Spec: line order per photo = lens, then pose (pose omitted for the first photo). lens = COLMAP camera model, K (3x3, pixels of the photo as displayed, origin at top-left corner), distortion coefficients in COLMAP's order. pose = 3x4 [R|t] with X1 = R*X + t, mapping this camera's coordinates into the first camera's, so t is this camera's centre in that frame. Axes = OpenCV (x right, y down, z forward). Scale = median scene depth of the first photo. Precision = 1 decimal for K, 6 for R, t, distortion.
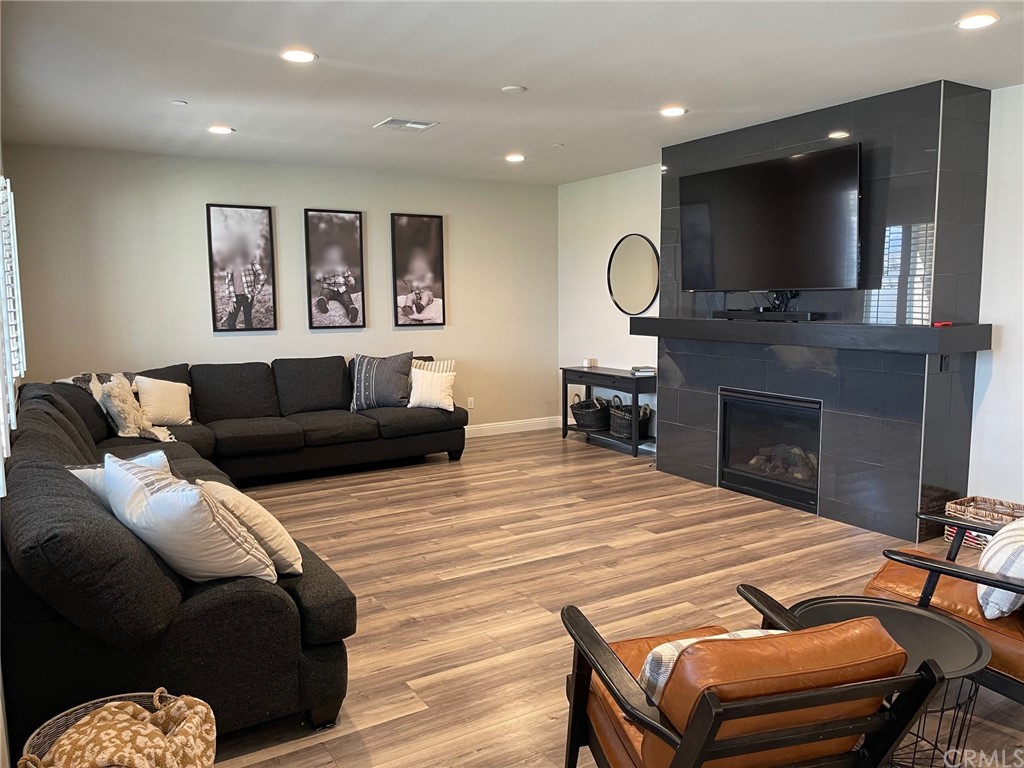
lens RADIAL K [[773.6, 0, 512.0], [0, 773.6, 384.0], [0, 0, 1]] dist [0.073921, -0.090702]
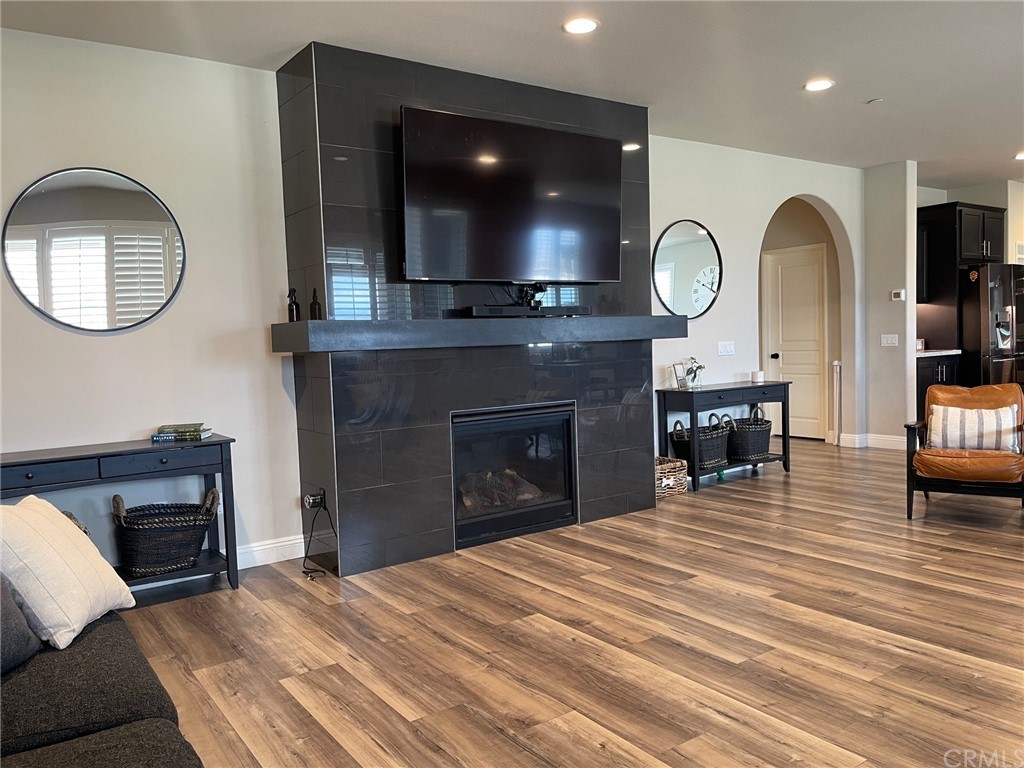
lens RADIAL K [[773.6, 0, 512.0], [0, 773.6, 384.0], [0, 0, 1]] dist [0.073921, -0.090702]
pose [[-0.075927, -0.045232, 0.996087, -0.543135], [0.151978, 0.986774, 0.056393, -0.064372], [-0.985463, 0.155665, -0.068049, 1.165472]]
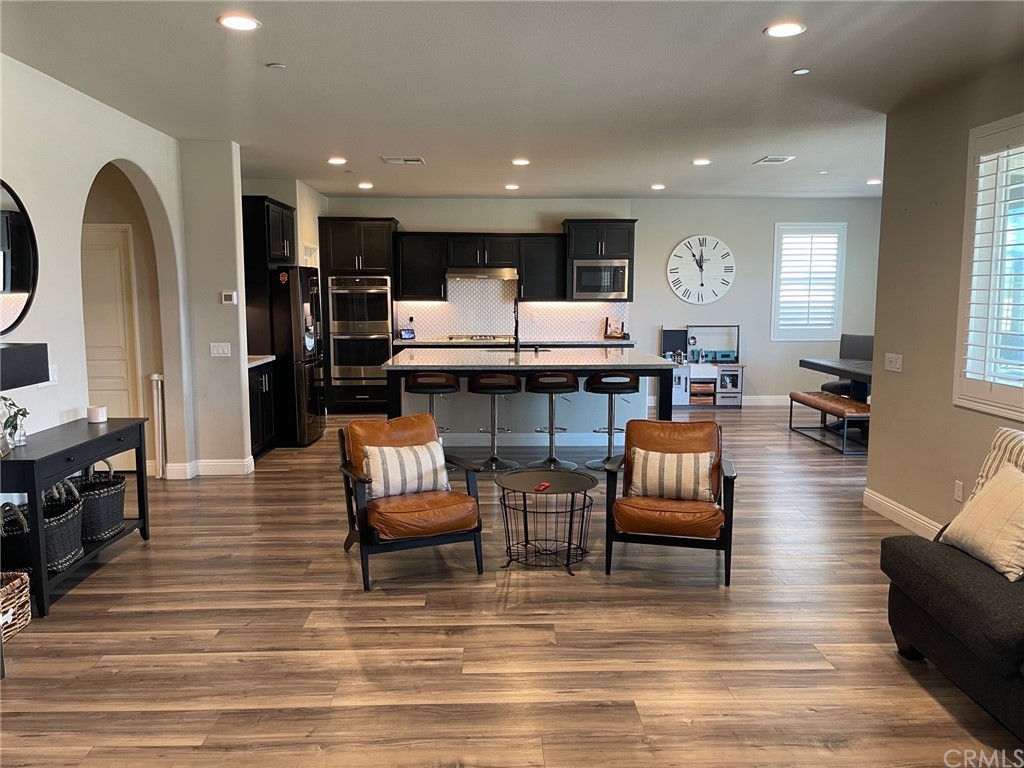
lens RADIAL K [[773.6, 0, 512.0], [0, 773.6, 384.0], [0, 0, 1]] dist [0.073921, -0.090702]
pose [[-0.872753, -0.046445, 0.485947, -0.149924], [0.066270, 0.974976, 0.212205, -0.136151], [-0.483642, 0.217406, -0.847835, 1.203797]]
